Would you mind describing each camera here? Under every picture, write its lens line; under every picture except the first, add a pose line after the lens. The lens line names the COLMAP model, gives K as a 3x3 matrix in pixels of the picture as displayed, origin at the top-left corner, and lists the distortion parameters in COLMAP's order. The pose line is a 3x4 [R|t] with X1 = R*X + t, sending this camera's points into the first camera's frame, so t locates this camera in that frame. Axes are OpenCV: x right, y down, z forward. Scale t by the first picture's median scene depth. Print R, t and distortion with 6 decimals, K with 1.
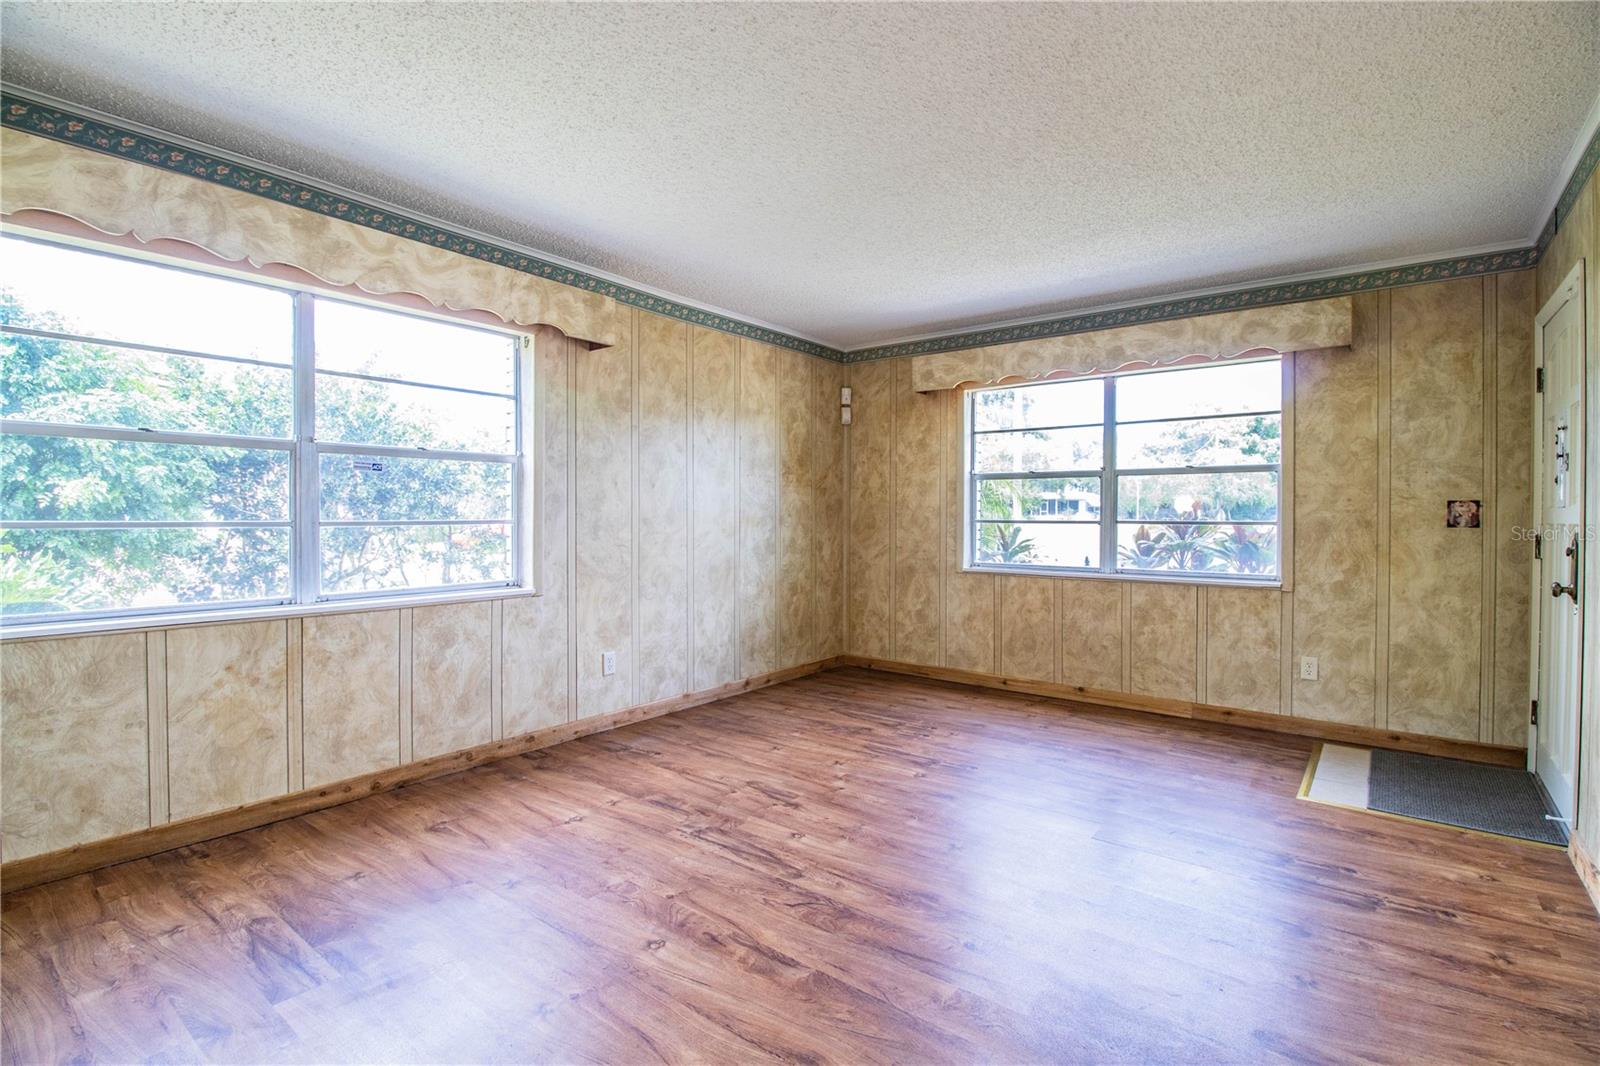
lens RADIAL K [[736.8, 0, 808.4], [0, 736.8, 524.2], [0, 0, 1]] dist [-0.001843, -0.012829]
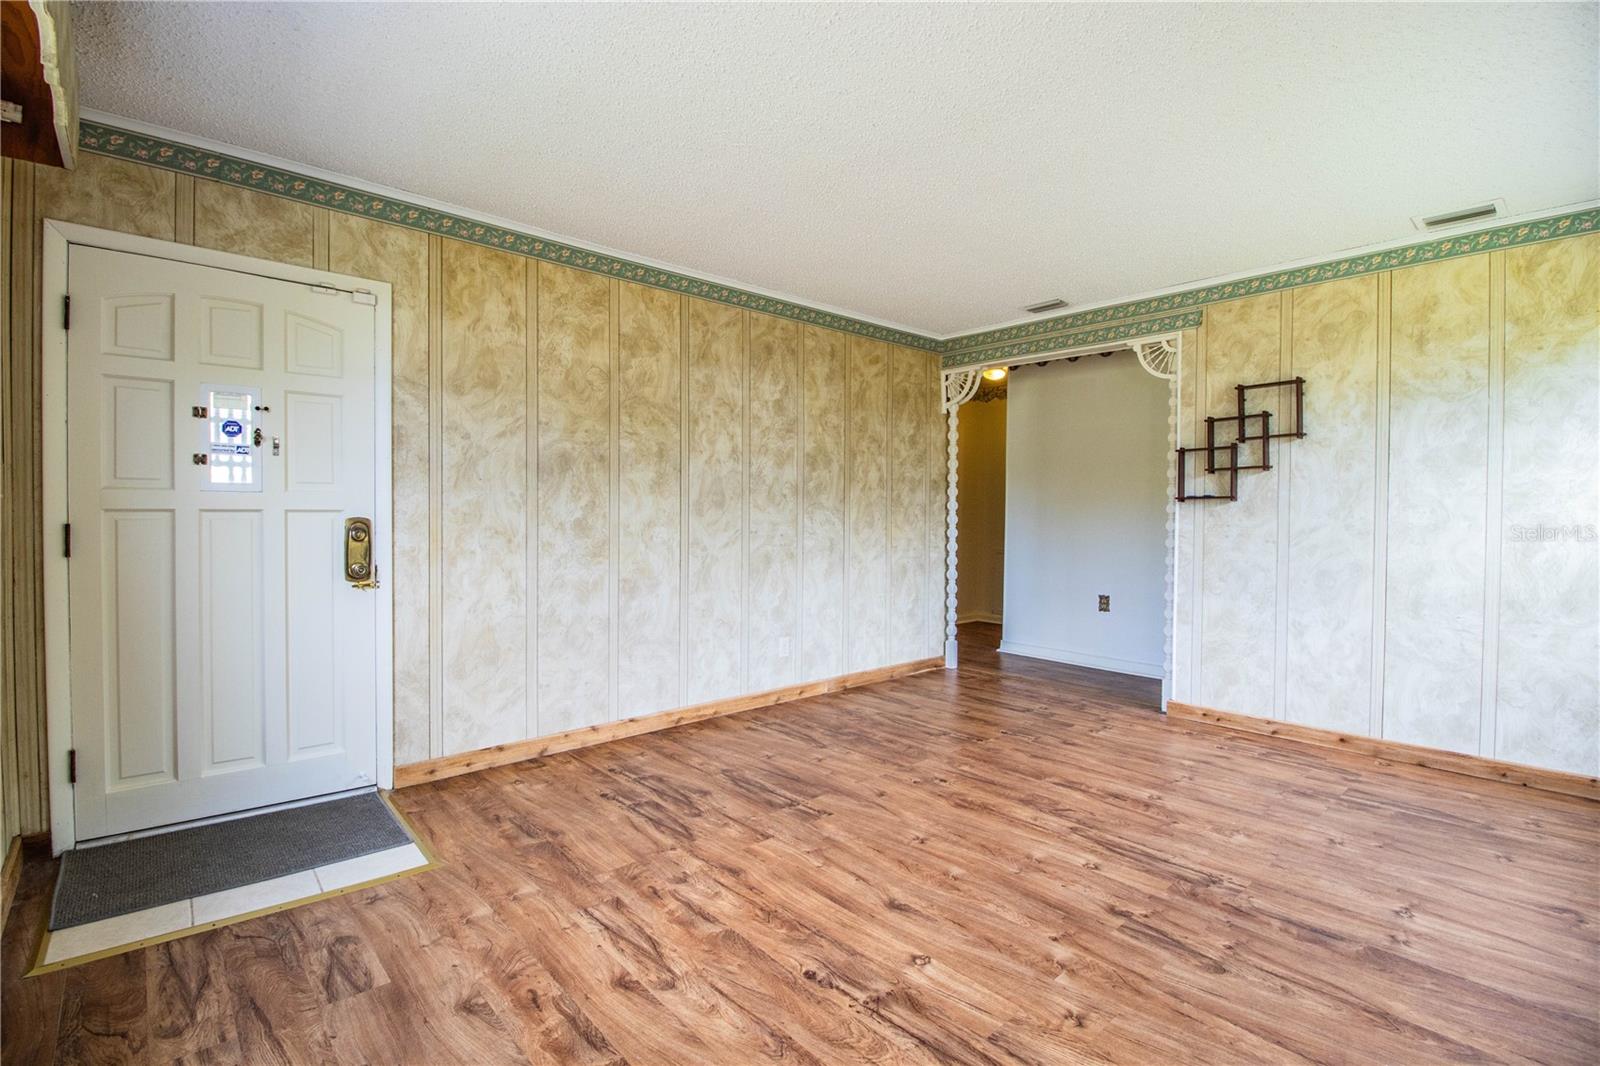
lens RADIAL K [[736.8, 0, 808.4], [0, 736.8, 524.2], [0, 0, 1]] dist [-0.001843, -0.012829]
pose [[-0.983908, -0.016044, 0.177954, 0.146710], [-0.010698, 0.999463, 0.030958, -0.017515], [-0.178355, 0.028556, -0.983552, 1.643127]]
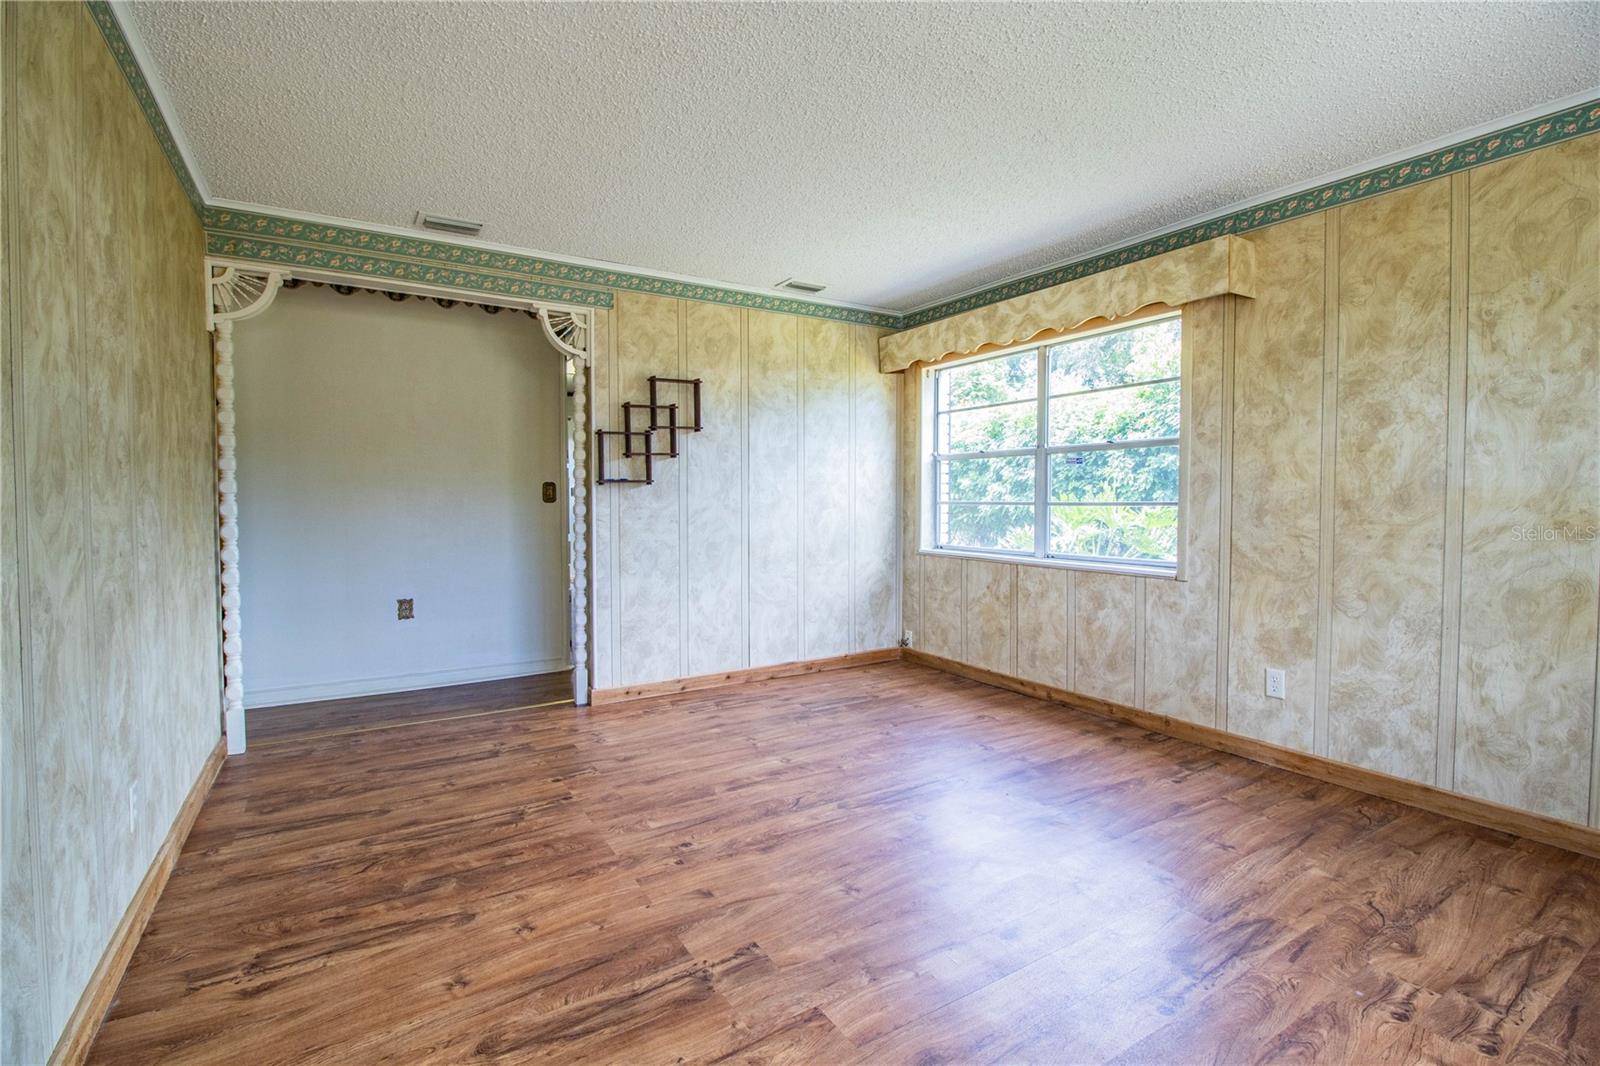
lens RADIAL K [[736.8, 0, 808.4], [0, 736.8, 524.2], [0, 0, 1]] dist [-0.001843, -0.012829]
pose [[-0.347970, 0.029374, -0.937045, 0.813126], [-0.012208, 0.999282, 0.035858, -0.005945], [0.937426, 0.023917, -0.347362, 1.013588]]
